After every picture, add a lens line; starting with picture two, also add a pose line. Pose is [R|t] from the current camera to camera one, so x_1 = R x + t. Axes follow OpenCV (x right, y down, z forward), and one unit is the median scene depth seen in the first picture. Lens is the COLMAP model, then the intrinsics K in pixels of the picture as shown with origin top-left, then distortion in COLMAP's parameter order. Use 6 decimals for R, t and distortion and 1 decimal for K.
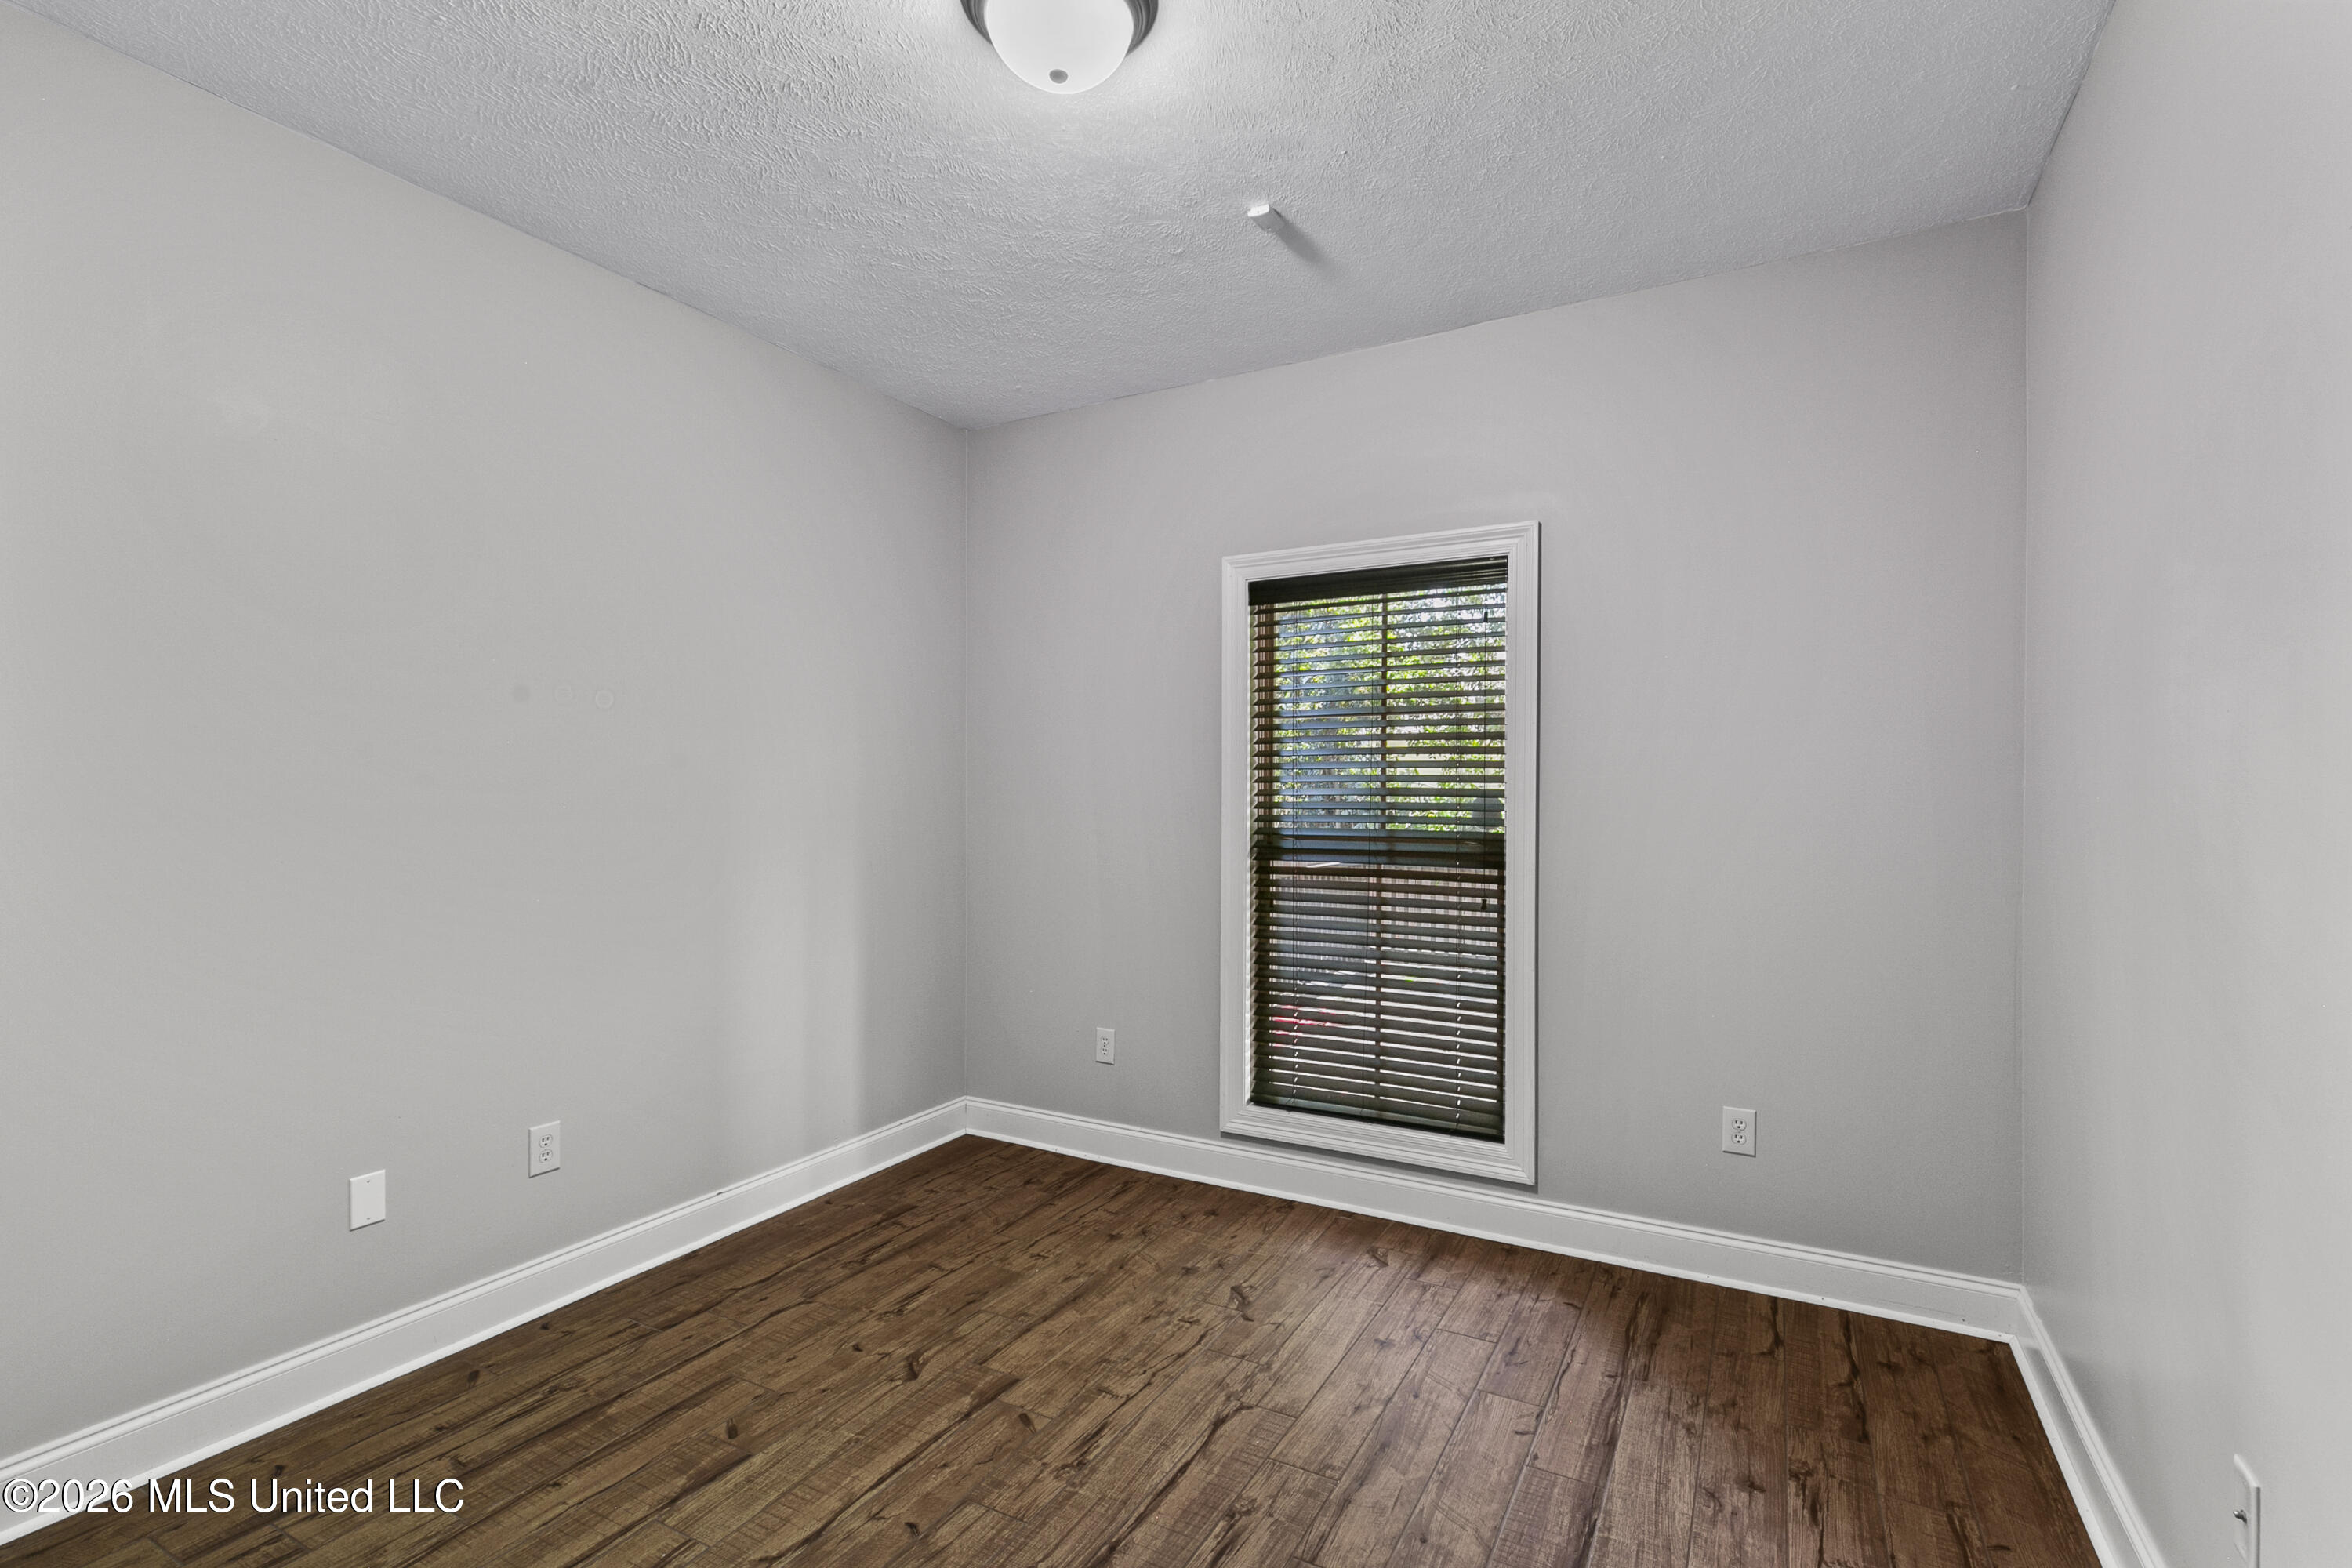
lens RADIAL K [[1098.0, 0, 1183.1], [0, 1098.0, 785.2], [0, 0, 1]] dist [-0.000629, 0.000135]
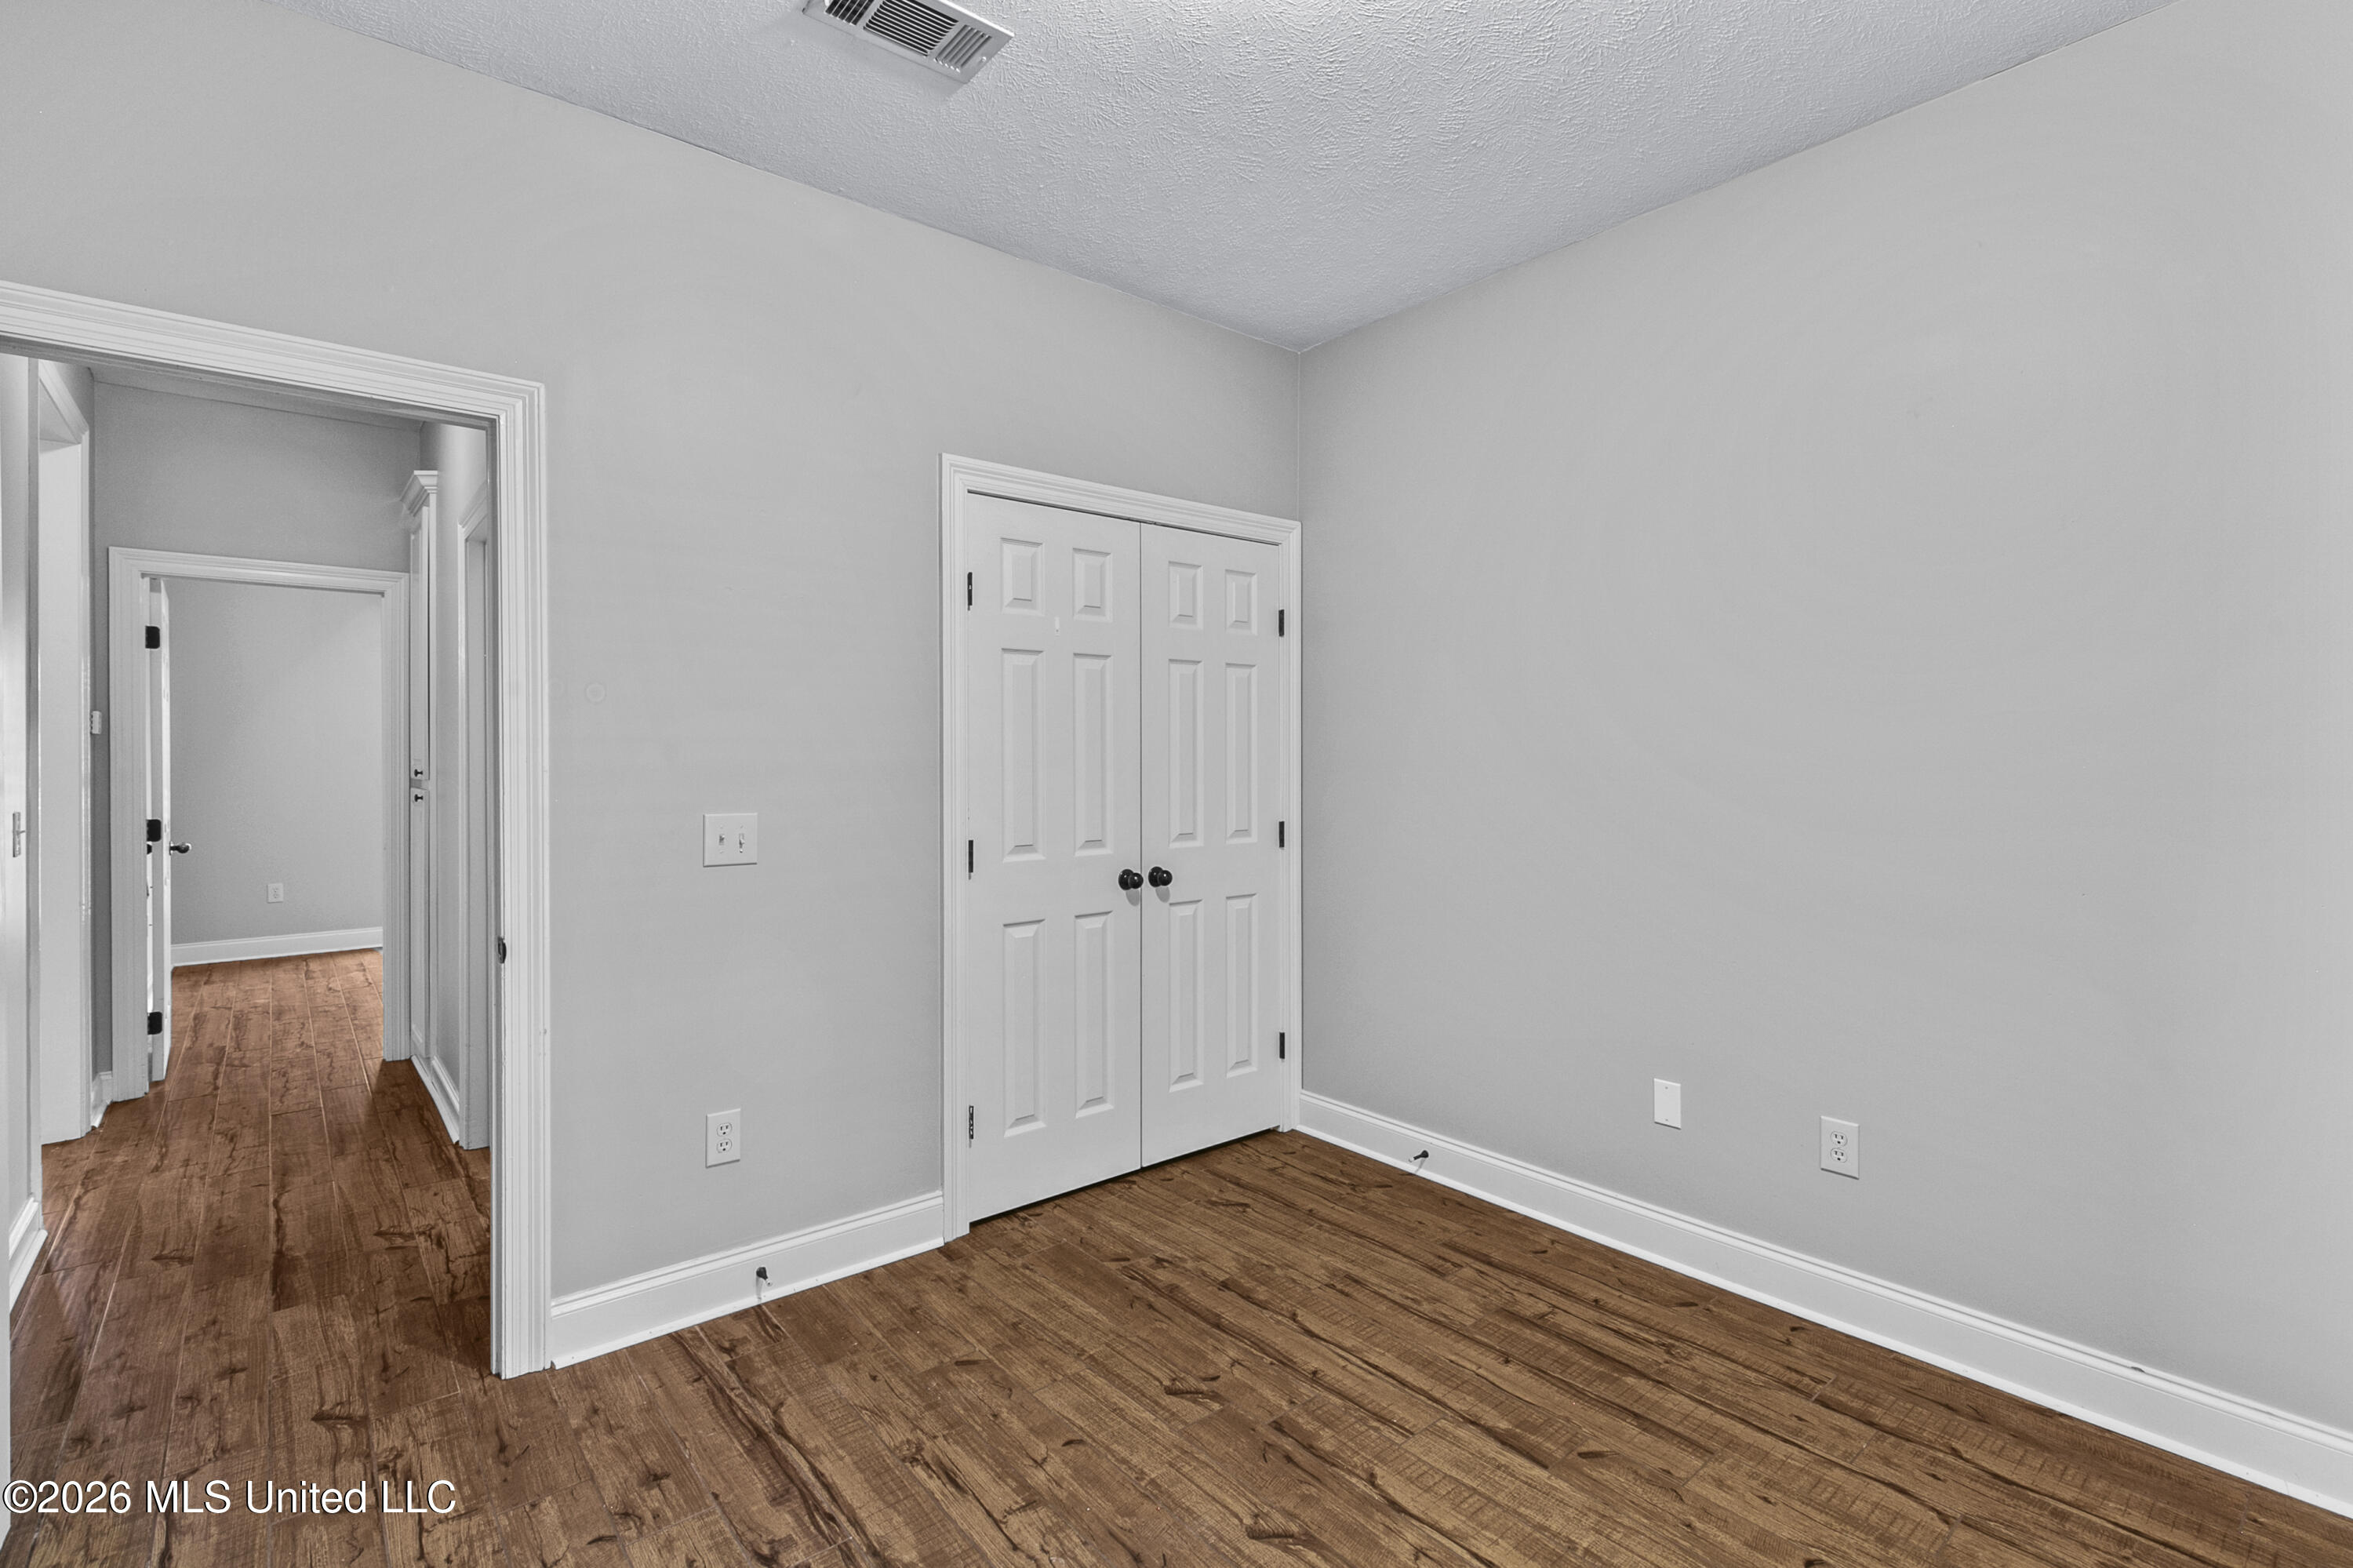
lens RADIAL K [[1098.5, 0, 1177.5], [0, 1098.5, 766.7], [0, 0, 1]] dist [-0.000629, 0.000135]
pose [[-0.378322, 0.012225, -0.925593, 0.537071], [0.005898, 0.999924, 0.010796, 0.007397], [0.925655, -0.001375, -0.378365, 0.997015]]
